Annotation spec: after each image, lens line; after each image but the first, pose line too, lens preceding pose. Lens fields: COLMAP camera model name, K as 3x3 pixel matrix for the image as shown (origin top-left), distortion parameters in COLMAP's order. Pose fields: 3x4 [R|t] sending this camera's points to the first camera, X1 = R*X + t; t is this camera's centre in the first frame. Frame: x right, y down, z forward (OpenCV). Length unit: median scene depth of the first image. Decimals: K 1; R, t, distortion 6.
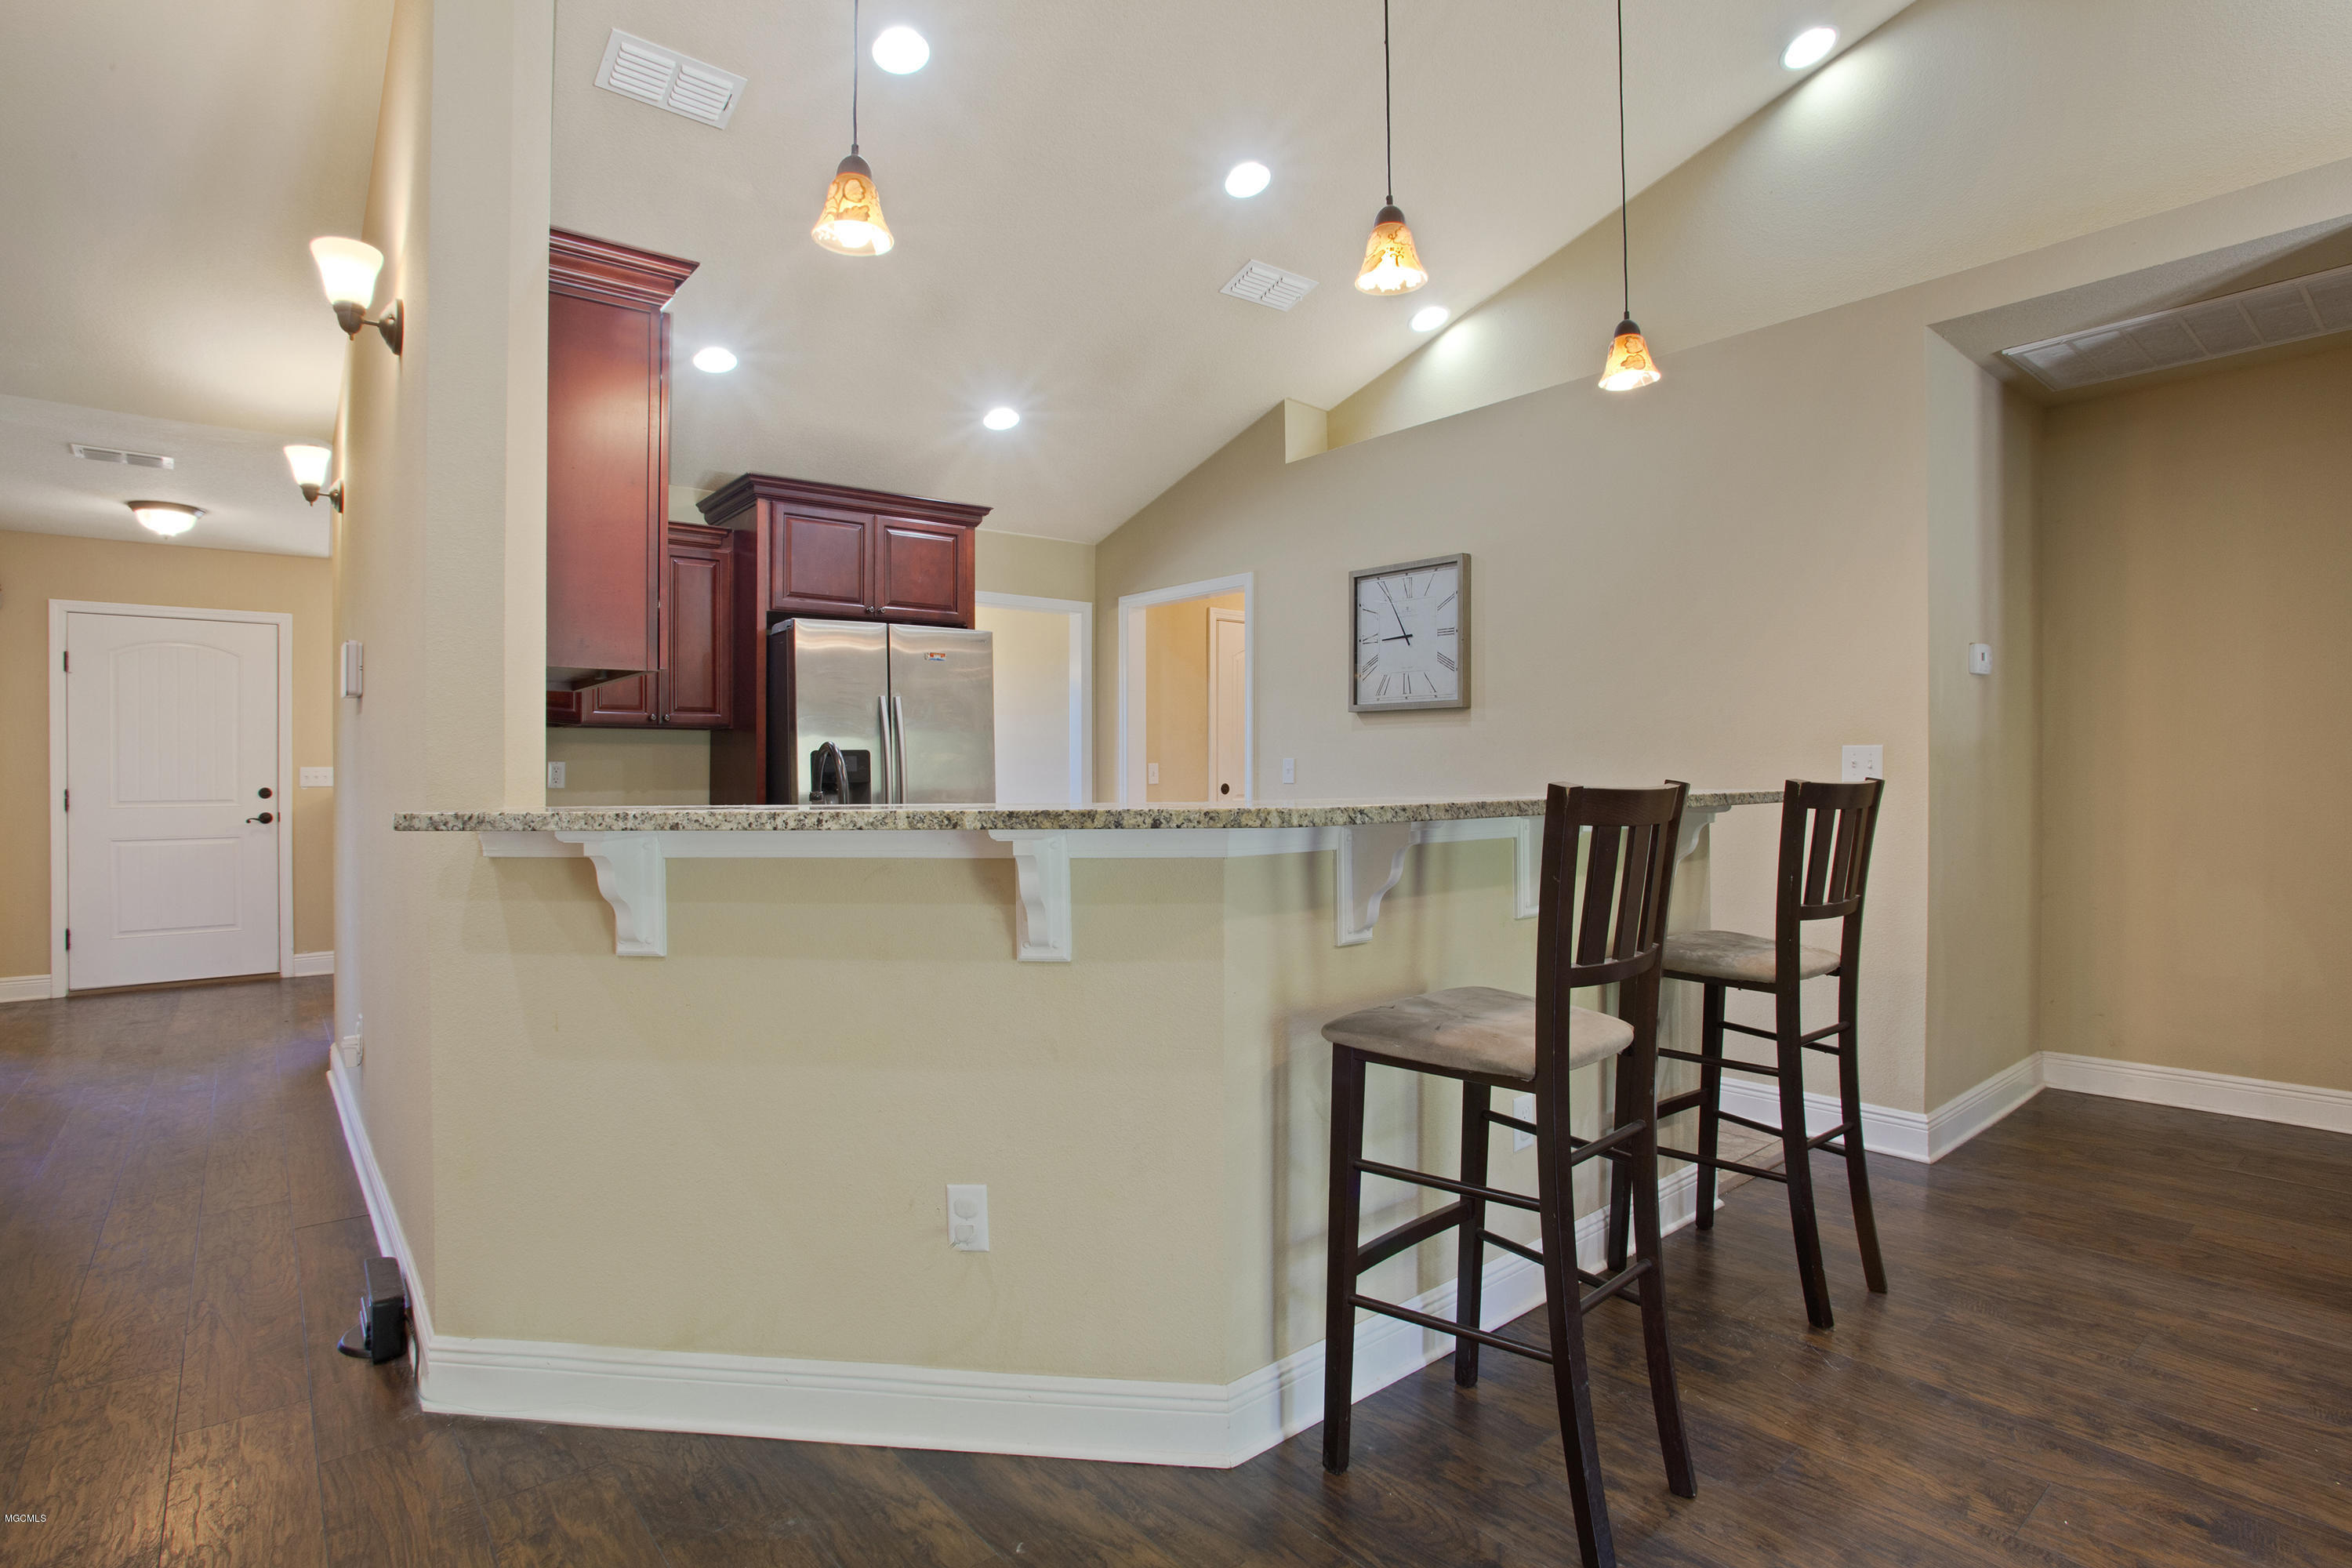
lens RADIAL K [[1175.7, 0, 1176.0], [0, 1175.7, 784.0], [0, 0, 1]] dist [-0.073819, 0.032943]
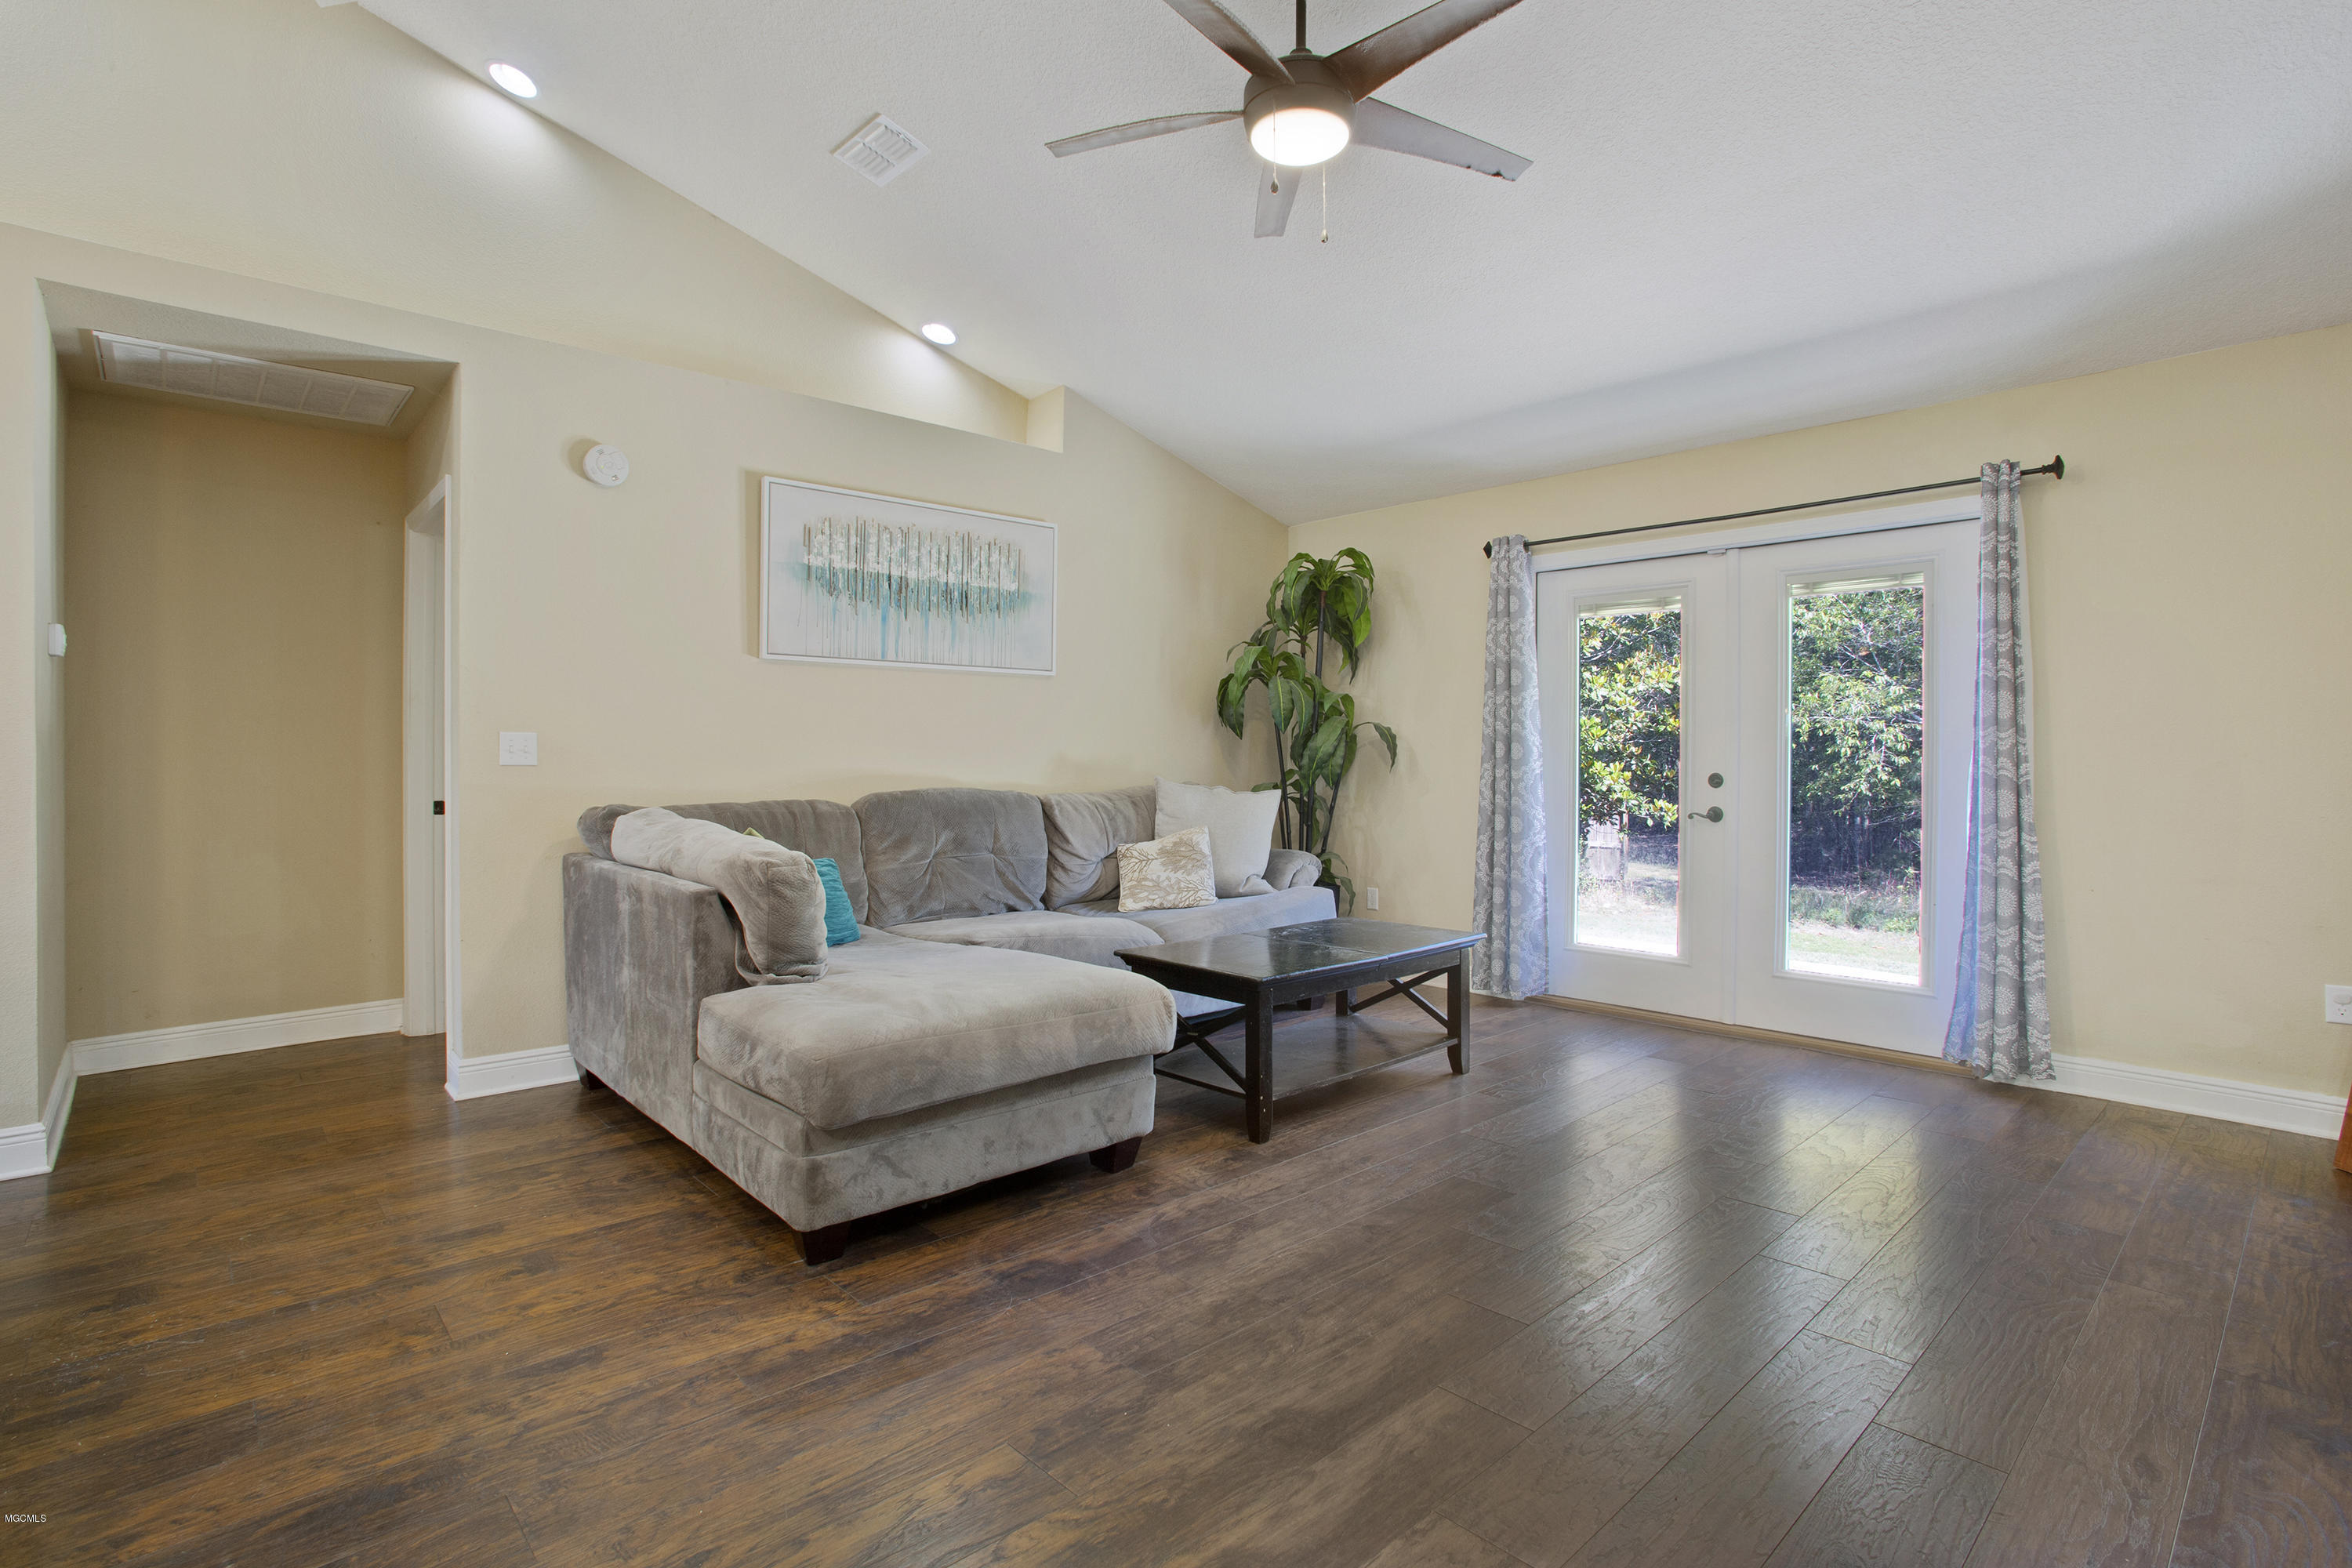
lens RADIAL K [[1140.9, 0, 1165.5], [0, 1140.9, 785.5], [0, 0, 1]] dist [-0.077294, 0.038376]
pose [[-0.051033, -0.017074, 0.998551, -0.241677], [0.008138, 0.999814, 0.017512, 0.004298], [-0.998664, 0.009020, -0.050884, 0.102633]]
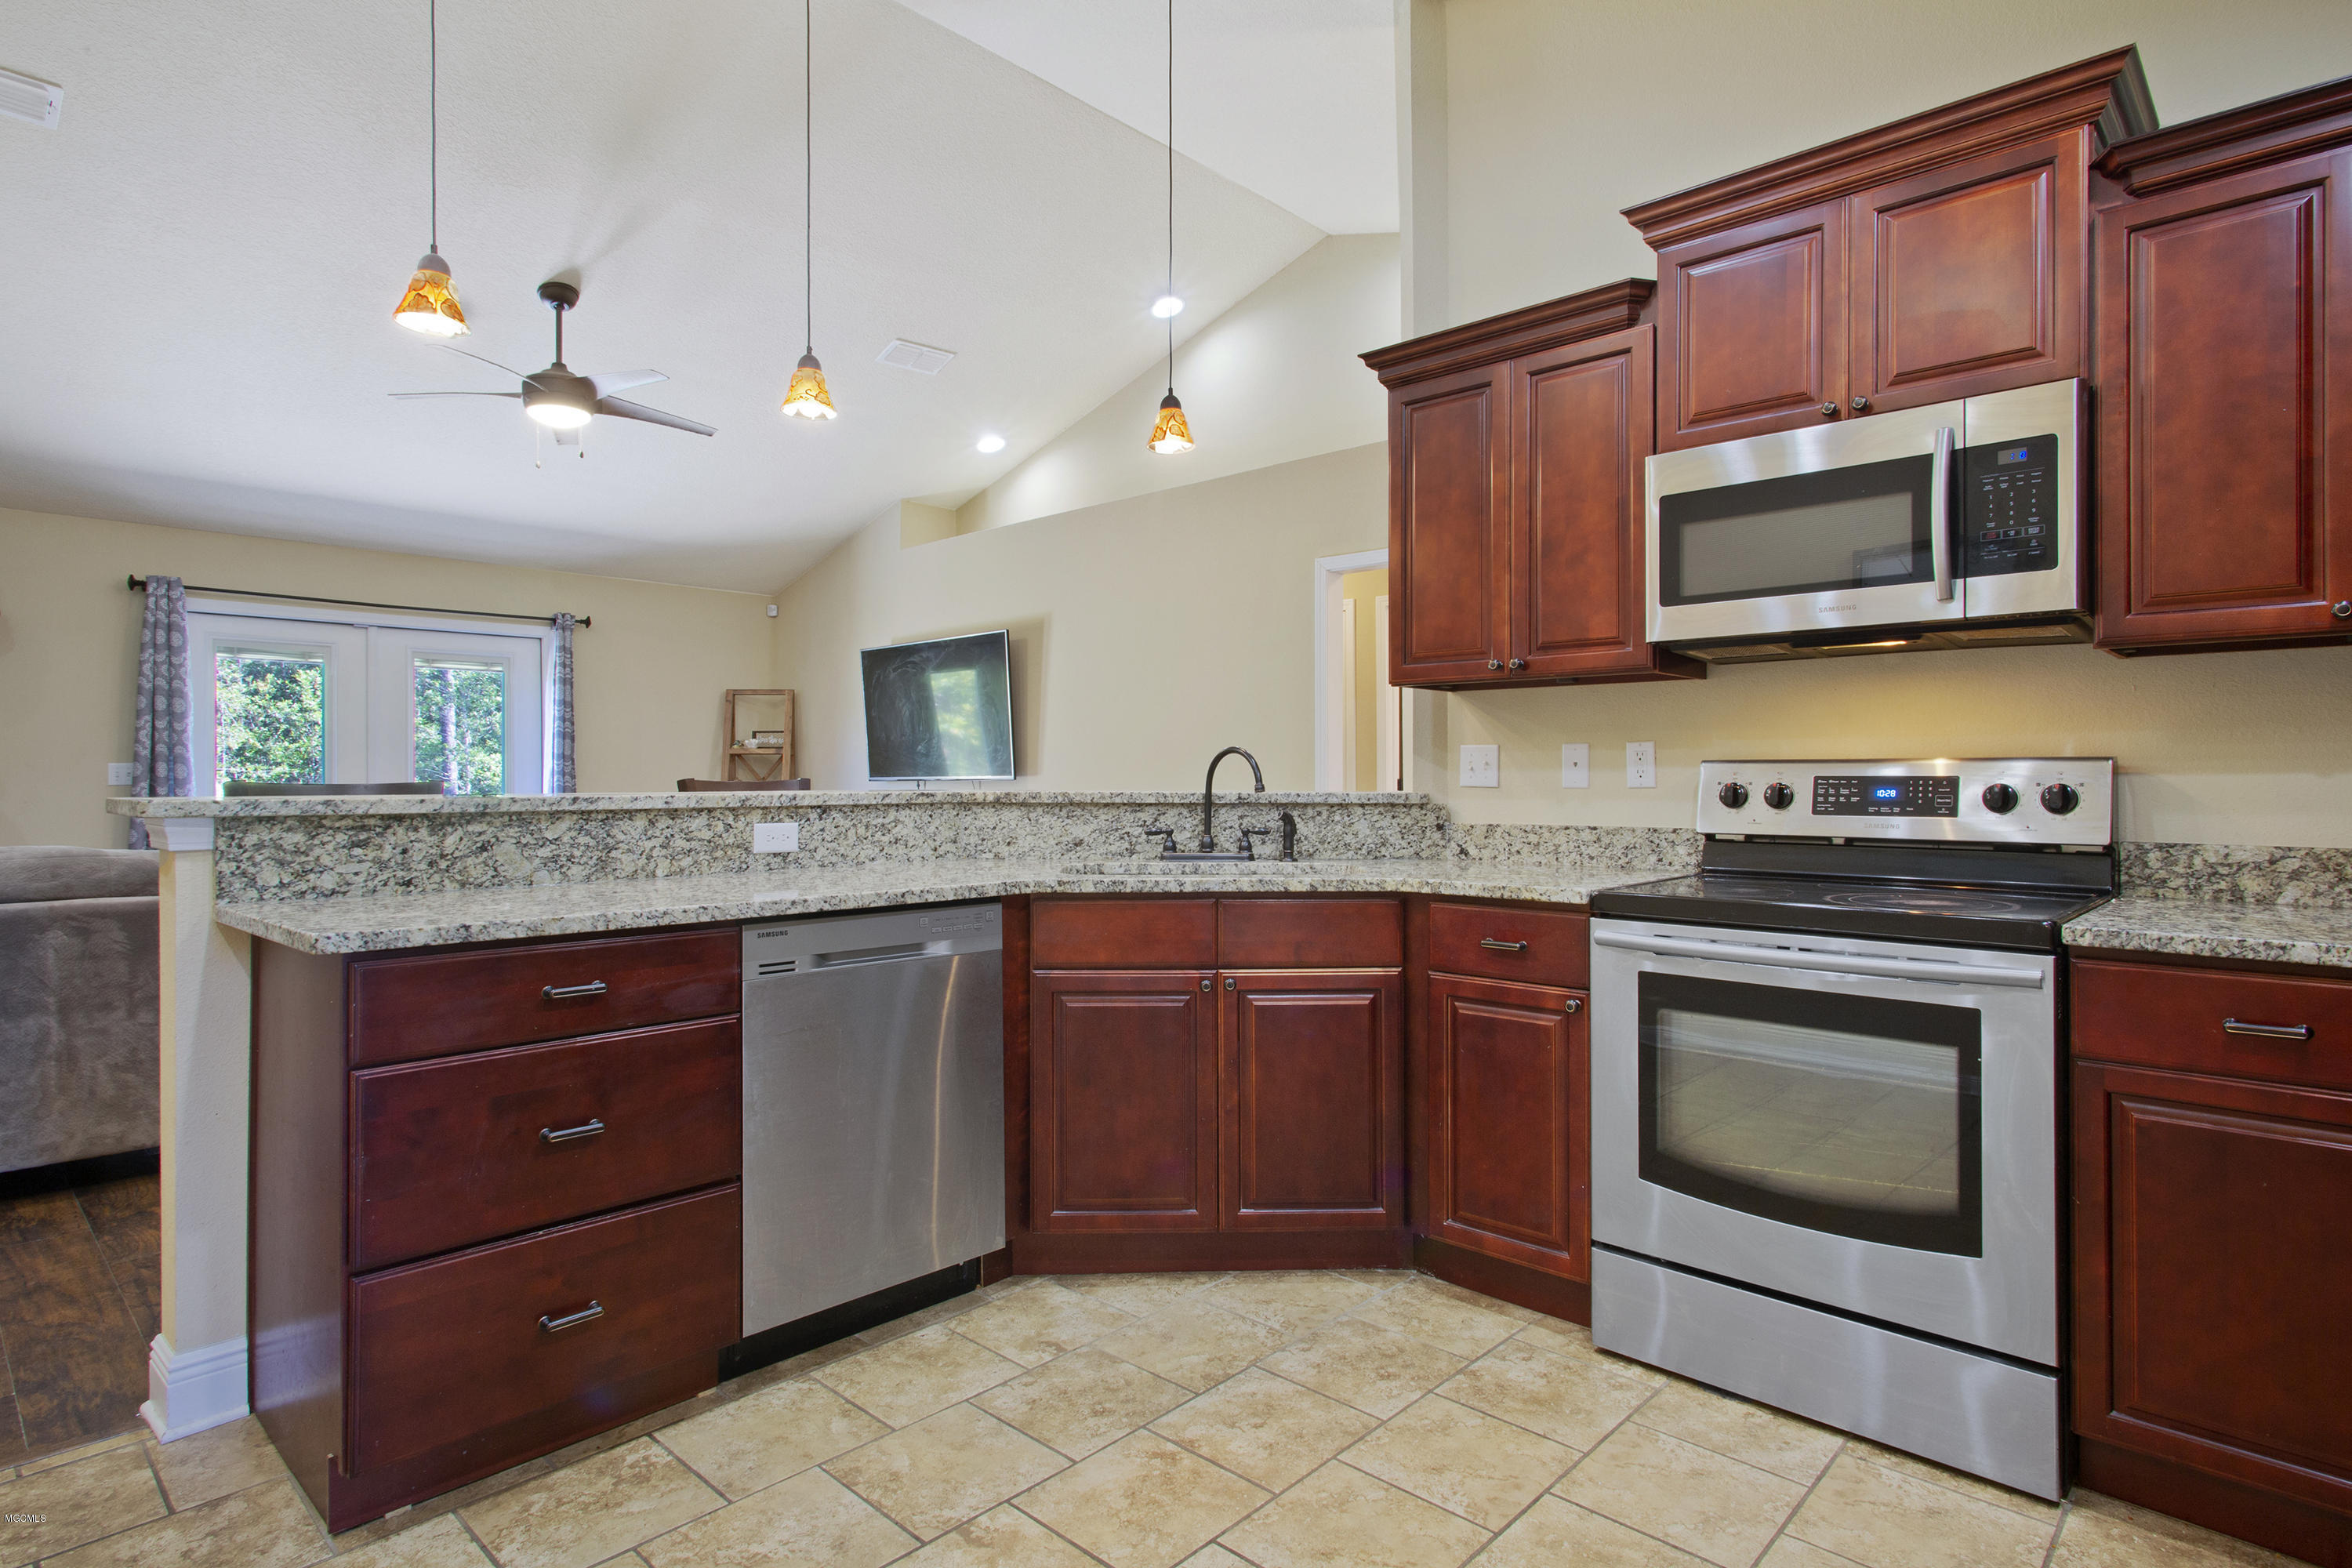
lens RADIAL K [[1222.3, 0, 1176.0], [0, 1222.3, 784.0], [0, 0, 1]] dist [-0.000311, 0.000194]
pose [[-0.992887, 0.009204, -0.118704, -0.027158], [0.007205, 0.999825, 0.017257, -0.011860], [0.118842, 0.016279, -0.992780, 1.487882]]
